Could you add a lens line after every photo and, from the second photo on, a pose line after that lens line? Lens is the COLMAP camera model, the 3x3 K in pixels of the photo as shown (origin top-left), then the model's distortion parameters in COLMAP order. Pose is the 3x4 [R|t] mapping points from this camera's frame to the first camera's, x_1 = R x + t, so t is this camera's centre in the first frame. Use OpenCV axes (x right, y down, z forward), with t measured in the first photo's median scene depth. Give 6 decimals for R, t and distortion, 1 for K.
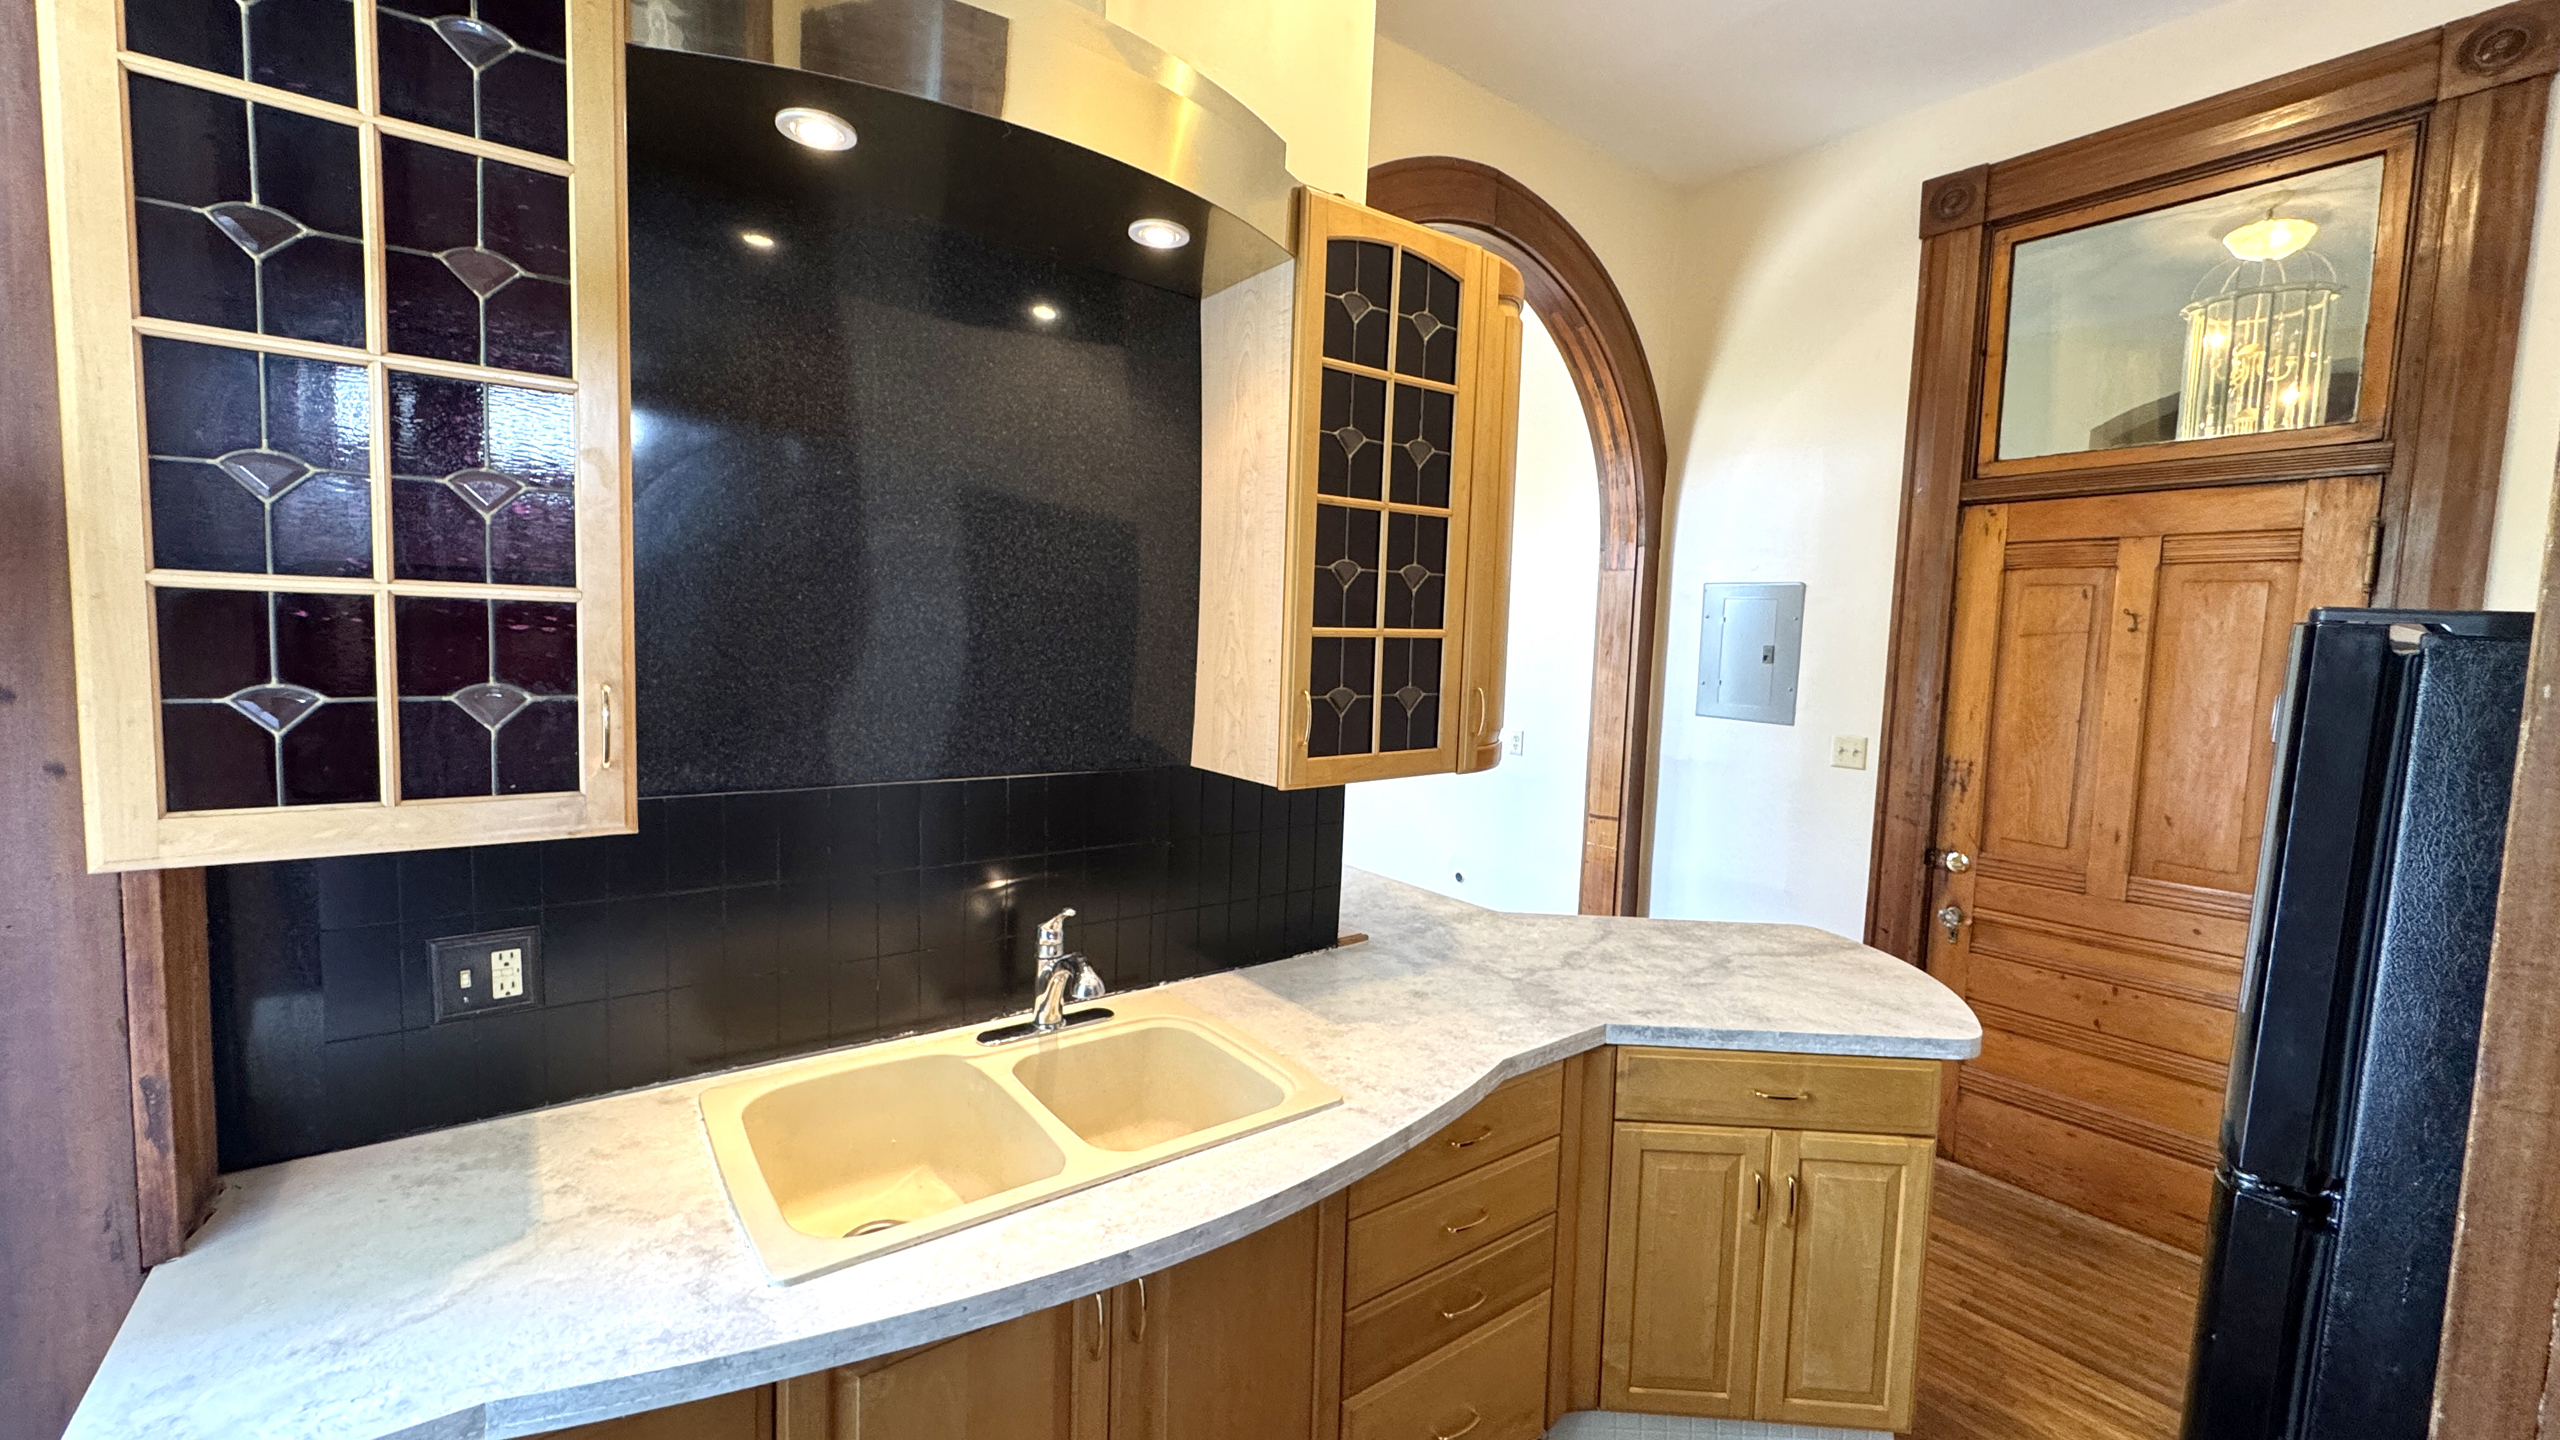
lens RADIAL K [[1020.7, 0, 1277.2], [0, 1020.7, 716.9], [0, 0, 1]] dist [-0.003401, 0.000792]
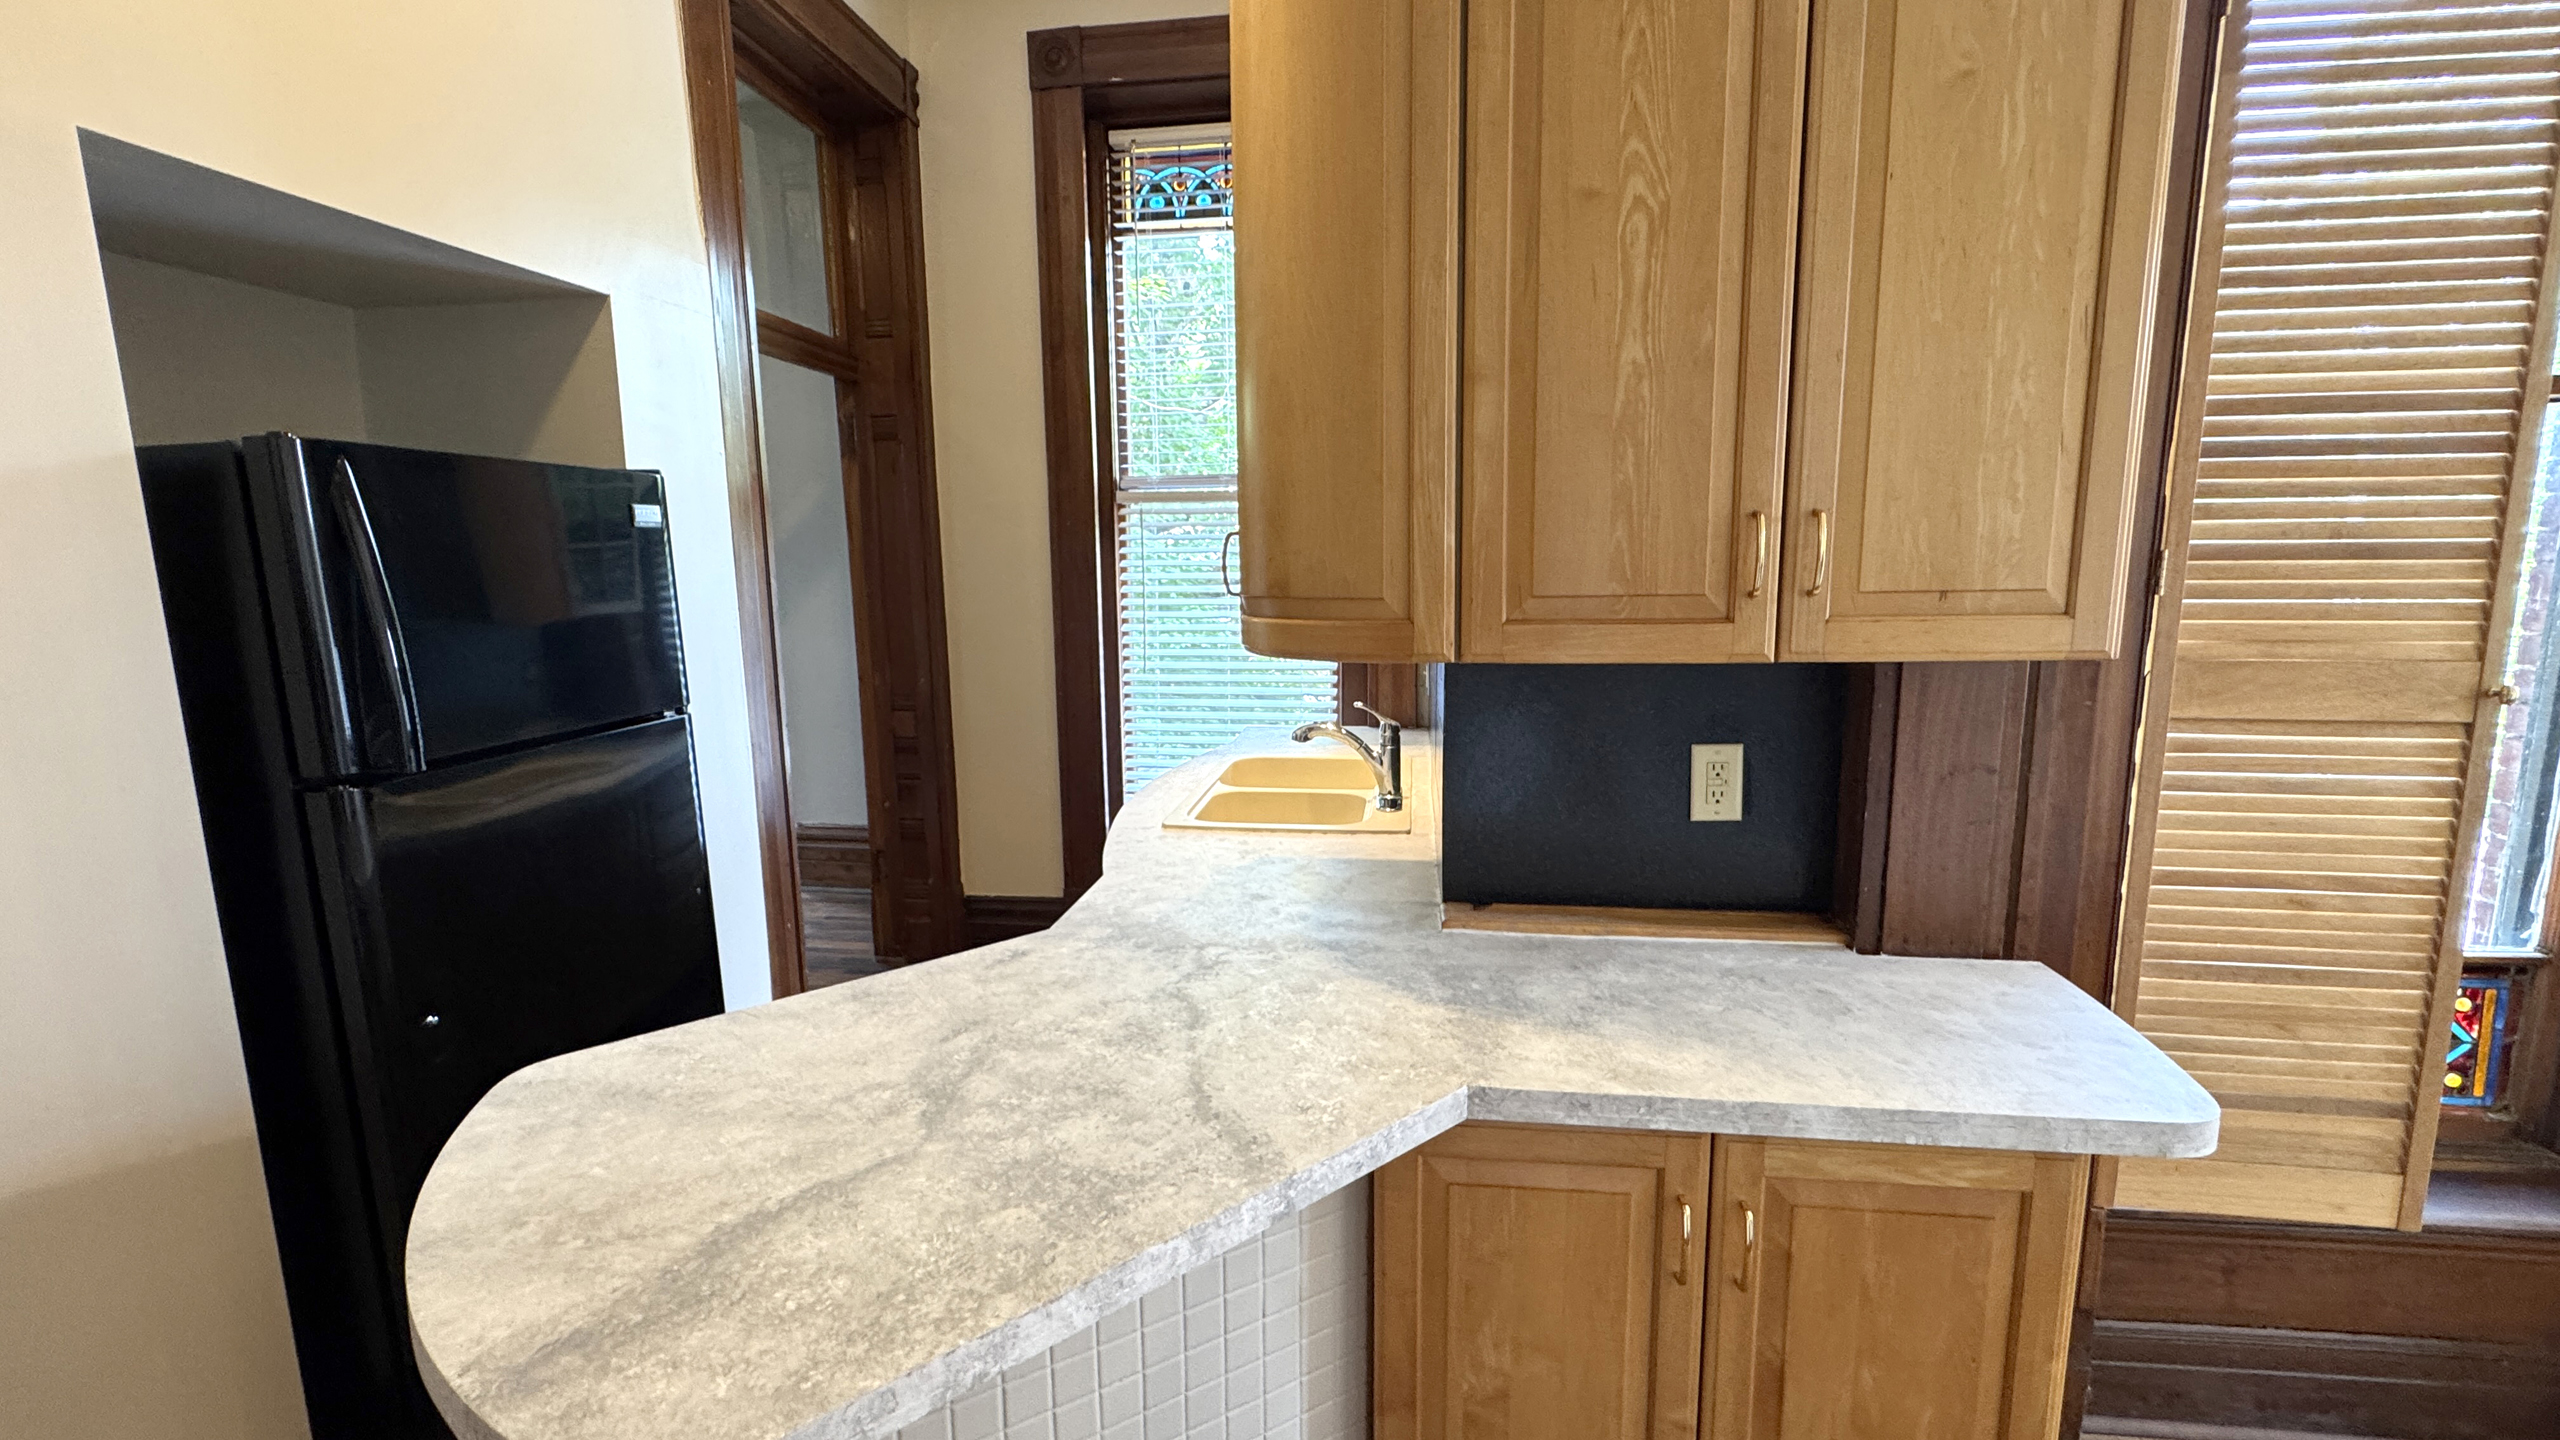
lens RADIAL K [[1020.7, 0, 1286.9], [0, 1020.7, 713.7], [0, 0, 1]] dist [-0.003401, 0.000792]
pose [[-0.693365, 0.082261, -0.715876, 0.656147], [-0.072089, 0.980560, 0.182498, -0.034829], [0.716971, 0.178144, -0.673956, 1.420668]]
